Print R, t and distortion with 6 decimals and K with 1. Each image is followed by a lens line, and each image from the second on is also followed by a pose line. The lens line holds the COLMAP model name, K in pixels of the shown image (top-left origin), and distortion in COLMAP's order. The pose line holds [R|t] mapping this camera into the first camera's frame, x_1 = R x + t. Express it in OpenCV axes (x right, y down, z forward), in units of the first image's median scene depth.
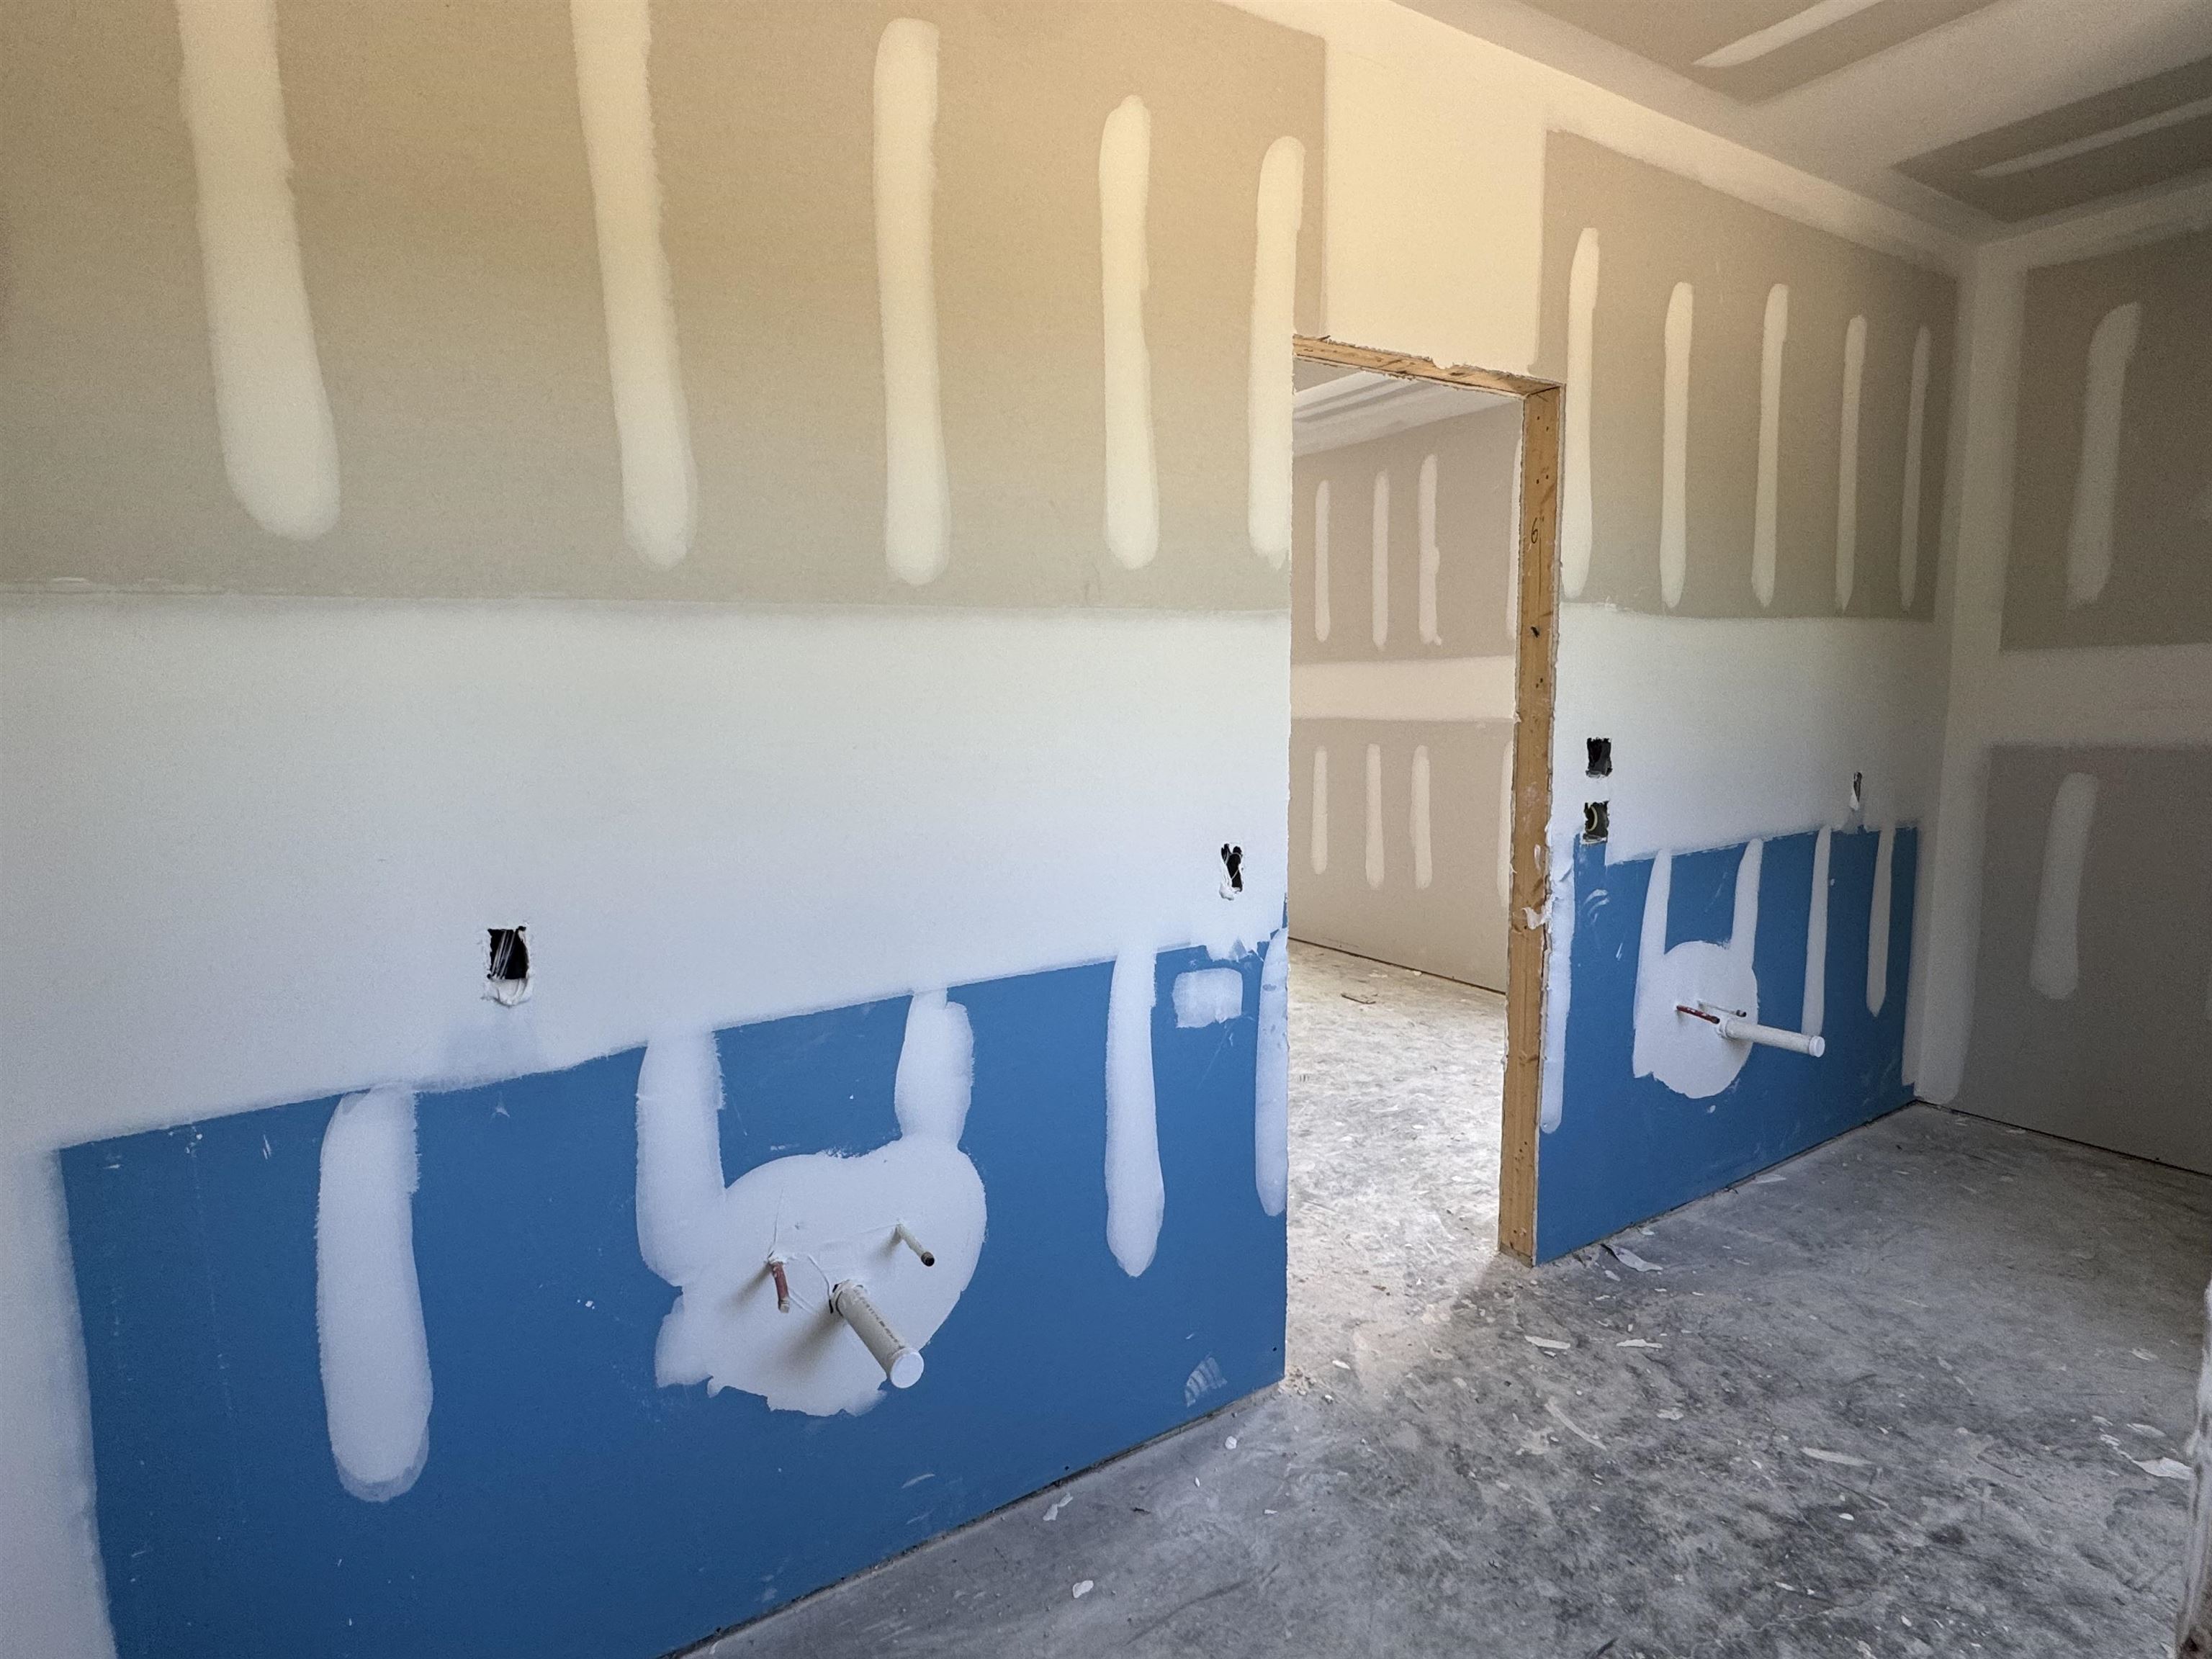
lens RADIAL K [[1165.5, 0, 1100.0], [0, 1165.5, 825.3], [0, 0, 1]] dist [-0.015016, 0.002868]
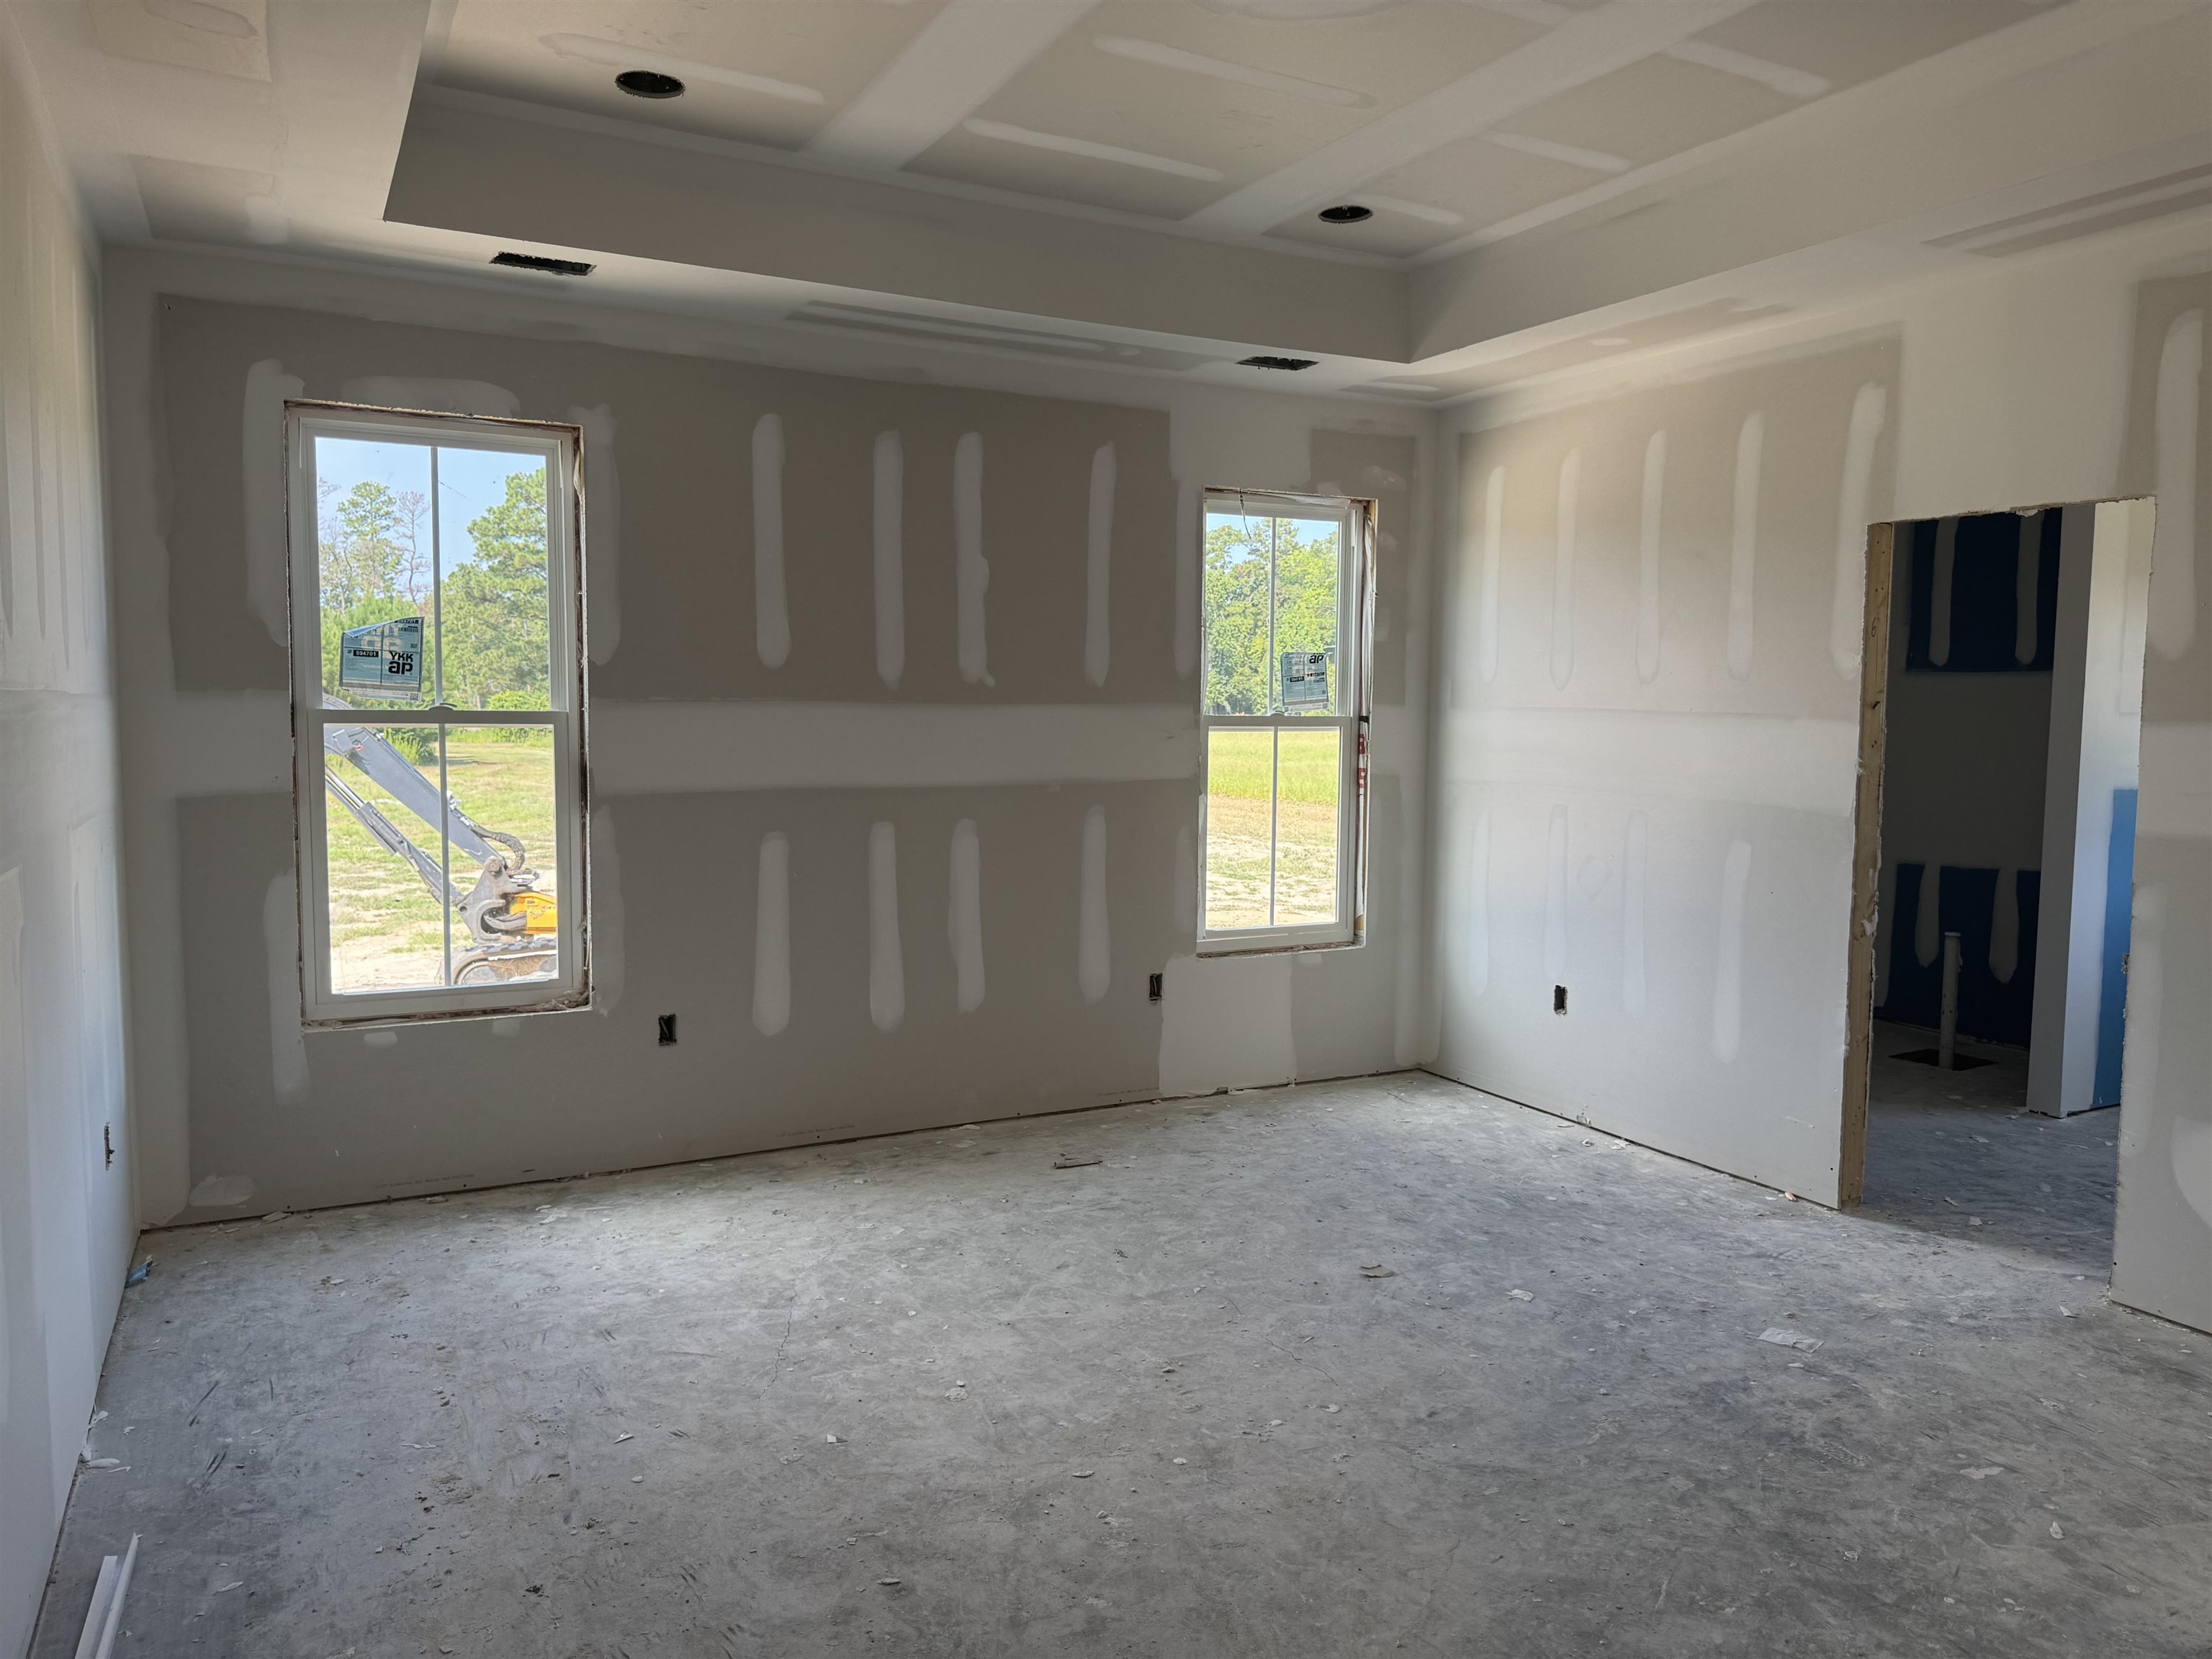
lens RADIAL K [[1545.3, 0, 1100.9], [0, 1545.3, 833.1], [0, 0, 1]] dist [0.011325, -0.004321]
pose [[0.090062, -0.071071, 0.993397, -0.847134], [0.104842, 0.992585, 0.061508, -0.135728], [-0.990402, 0.098611, 0.096845, 0.999652]]
